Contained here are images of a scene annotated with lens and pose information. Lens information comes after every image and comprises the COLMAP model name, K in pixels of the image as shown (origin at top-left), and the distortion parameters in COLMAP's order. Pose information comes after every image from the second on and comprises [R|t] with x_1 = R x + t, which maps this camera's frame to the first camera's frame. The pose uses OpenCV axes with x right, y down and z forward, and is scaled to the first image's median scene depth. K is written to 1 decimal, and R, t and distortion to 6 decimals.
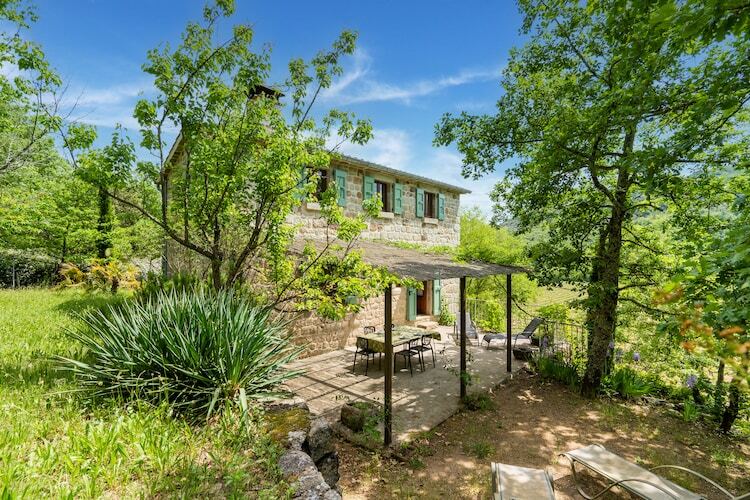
lens RADIAL K [[349.9, 0, 378.7], [0, 349.9, 256.6], [0, 0, 1]] dist [-0.009617, 0.000260]
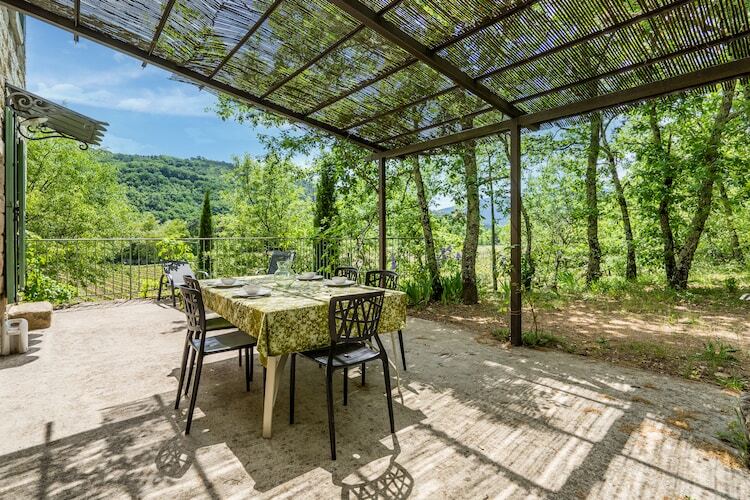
lens RADIAL K [[349.9, 0, 377.2], [0, 349.9, 244.4], [0, 0, 1]] dist [-0.009617, 0.000260]
pose [[0.120849, -0.016643, 0.992531, -0.202678], [-0.004735, 0.999838, 0.017342, 0.132132], [-0.992660, -0.006795, 0.120751, 0.663550]]
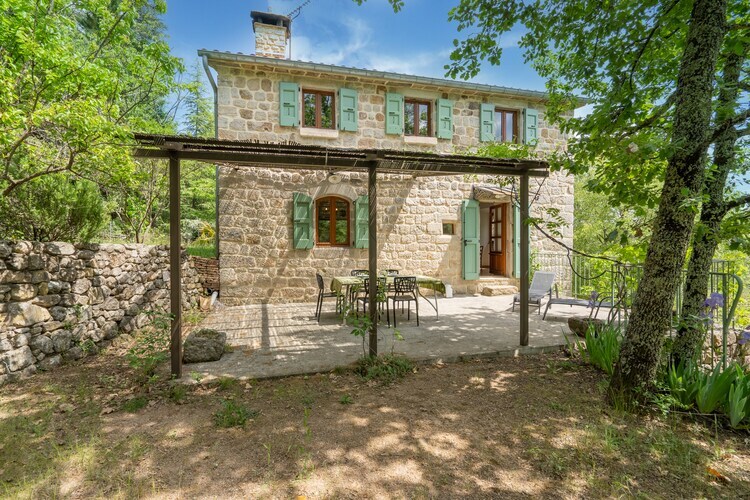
lens RADIAL K [[349.9, 0, 372.0], [0, 349.9, 249.0], [0, 0, 1]] dist [-0.009617, 0.000260]
pose [[0.848862, 0.001643, -0.528612, 0.329844], [0.006292, 0.999893, 0.013212, 0.111454], [0.528577, -0.014541, 0.848761, 0.262963]]
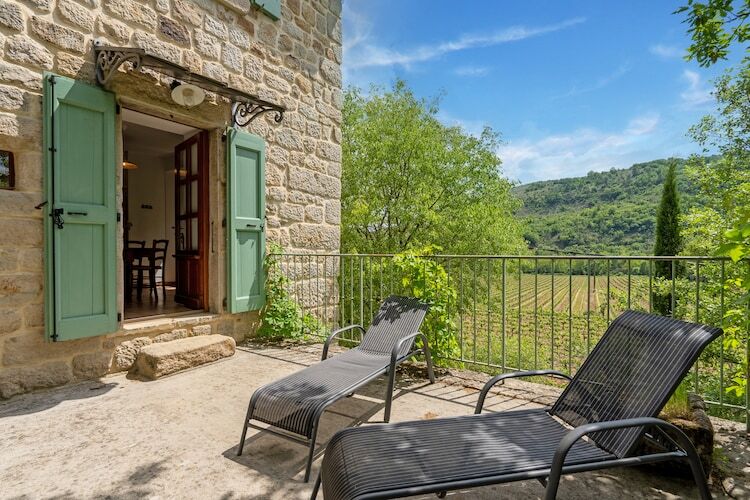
lens RADIAL K [[374.4, 0, 373.0], [0, 374.4, 253.8], [0, 0, 1]] dist [-0.001808, 0.000145]
pose [[0.990101, -0.002914, 0.140328, 0.267202], [0.000844, 0.999890, 0.014809, 0.129724], [-0.140355, -0.014544, 0.989994, 0.763018]]
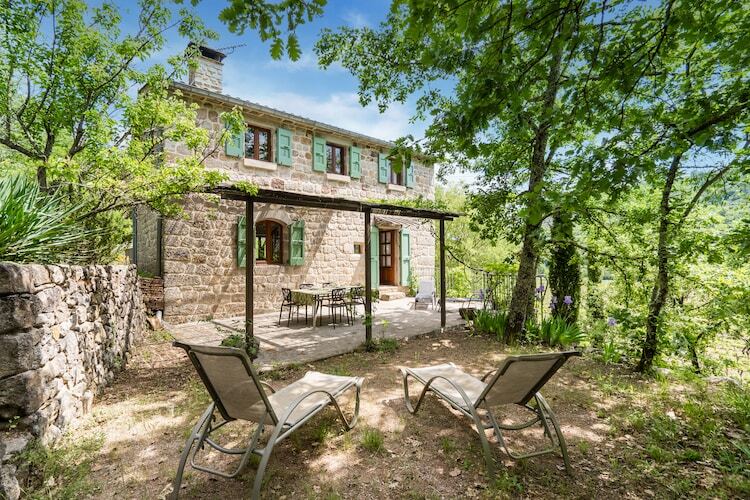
lens RADIAL K [[349.9, 0, 374.0], [0, 349.9, 252.1], [0, 0, 1]] dist [-0.009617, 0.000260]
pose [[0.995567, -0.012787, -0.093180, 0.196879], [0.011407, 0.999818, -0.015323, 0.101514], [0.093359, 0.014192, 0.995531, 0.038555]]
